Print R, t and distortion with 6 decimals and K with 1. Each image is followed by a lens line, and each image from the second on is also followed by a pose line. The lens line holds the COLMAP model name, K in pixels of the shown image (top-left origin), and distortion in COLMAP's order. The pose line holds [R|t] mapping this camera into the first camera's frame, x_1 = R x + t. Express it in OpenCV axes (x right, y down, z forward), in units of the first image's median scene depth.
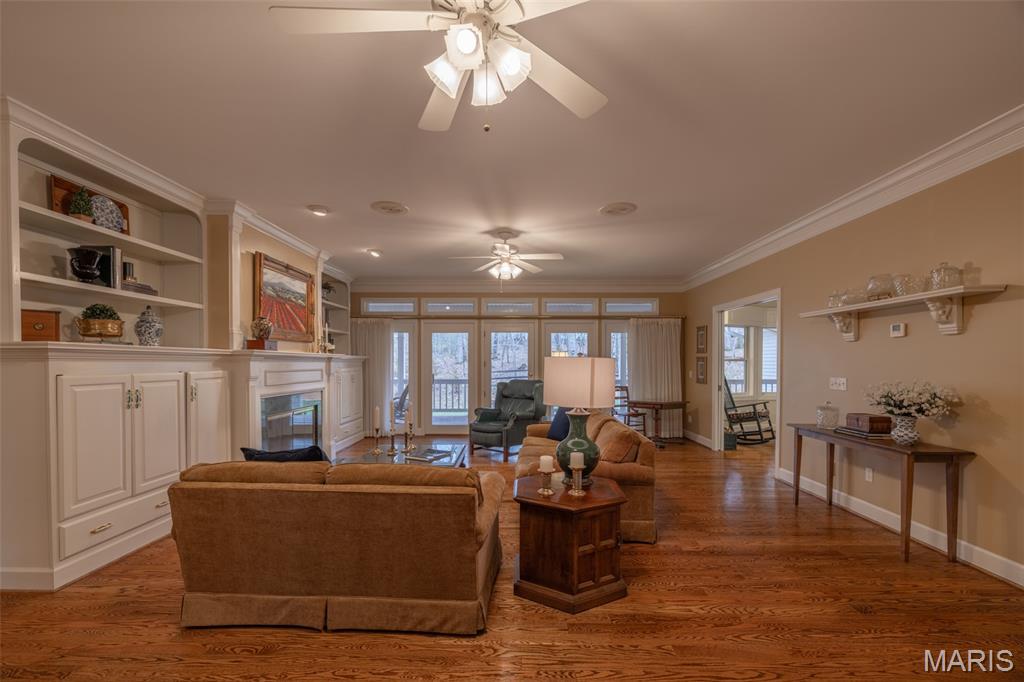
lens RADIAL K [[428.2, 0, 515.6], [0, 428.2, 369.4], [0, 0, 1]] dist [-0.001597, 0.000292]
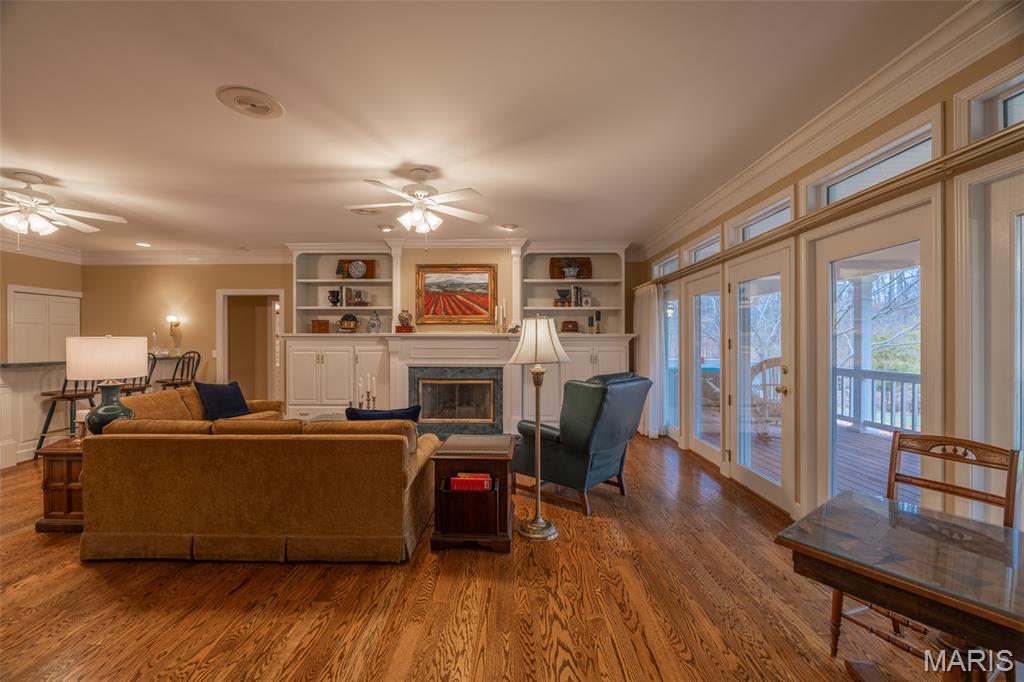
lens RADIAL K [[428.2, 0, 513.4], [0, 428.2, 346.5], [0, 0, 1]] dist [-0.001597, 0.000292]
pose [[0.005259, -0.004348, -0.999977, 0.999444], [-0.016157, 0.999860, -0.004432, 0.002269], [0.999856, 0.016180, 0.005188, 1.584380]]
